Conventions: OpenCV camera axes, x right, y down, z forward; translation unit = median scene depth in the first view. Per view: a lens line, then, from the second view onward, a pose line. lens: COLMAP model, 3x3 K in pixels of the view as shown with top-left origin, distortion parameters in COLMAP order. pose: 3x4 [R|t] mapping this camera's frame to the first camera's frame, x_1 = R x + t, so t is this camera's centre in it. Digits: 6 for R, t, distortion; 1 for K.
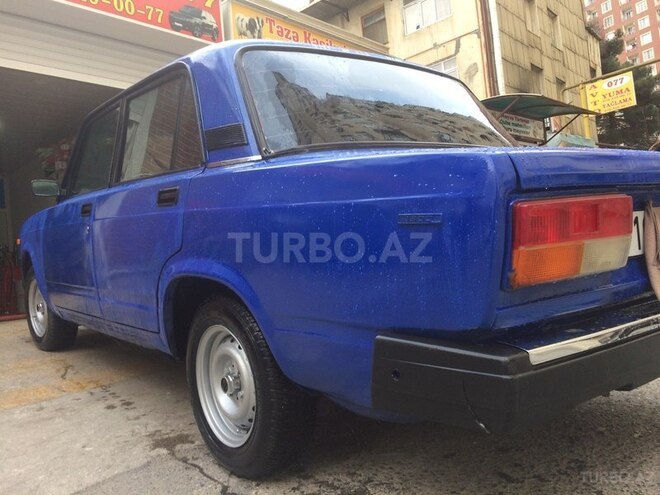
lens RADIAL K [[560.2, 0, 329.1], [0, 560.2, 248.8], [0, 0, 1]] dist [0.079898, -0.111173]
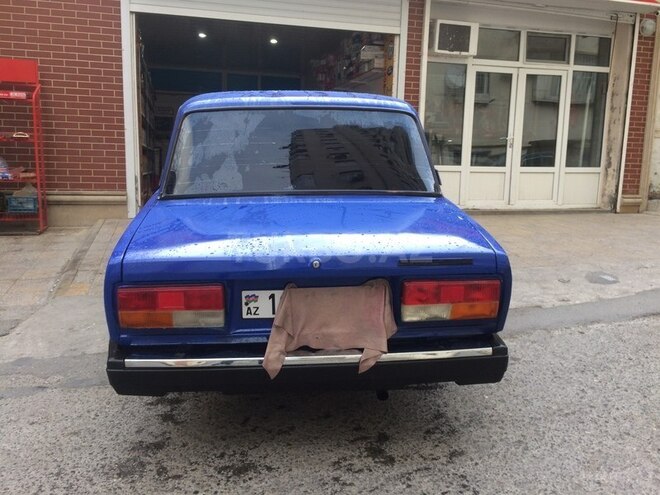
lens RADIAL K [[560.2, 0, 326.7], [0, 560.2, 252.0], [0, 0, 1]] dist [0.079898, -0.111173]
pose [[0.836483, 0.194033, -0.512491, 0.525821], [-0.076249, 0.967329, 0.241786, -0.201104], [0.542662, -0.163172, 0.823949, -0.054149]]
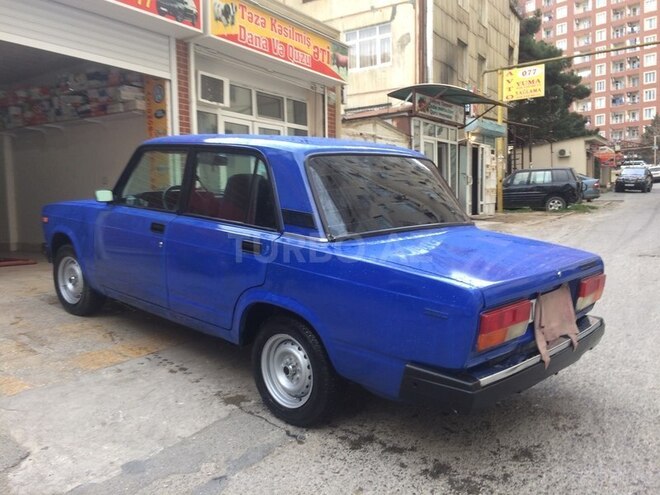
lens RADIAL K [[560.2, 0, 328.8], [0, 560.2, 246.2], [0, 0, 1]] dist [0.079898, -0.111173]
pose [[0.983548, 0.073594, 0.164977, -0.174938], [-0.090294, 0.991266, 0.096120, -0.137288], [-0.156462, -0.109435, 0.981603, -0.280184]]
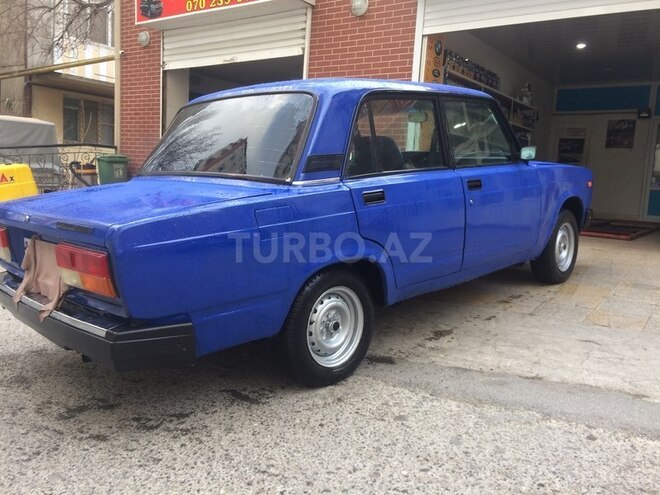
lens RADIAL K [[560.2, 0, 326.0], [0, 560.2, 244.8], [0, 0, 1]] dist [0.079898, -0.111173]
pose [[0.119179, 0.220903, -0.967987, 0.911933], [-0.020631, 0.975276, 0.220026, -0.177619], [0.992658, -0.006252, 0.120790, 0.642141]]
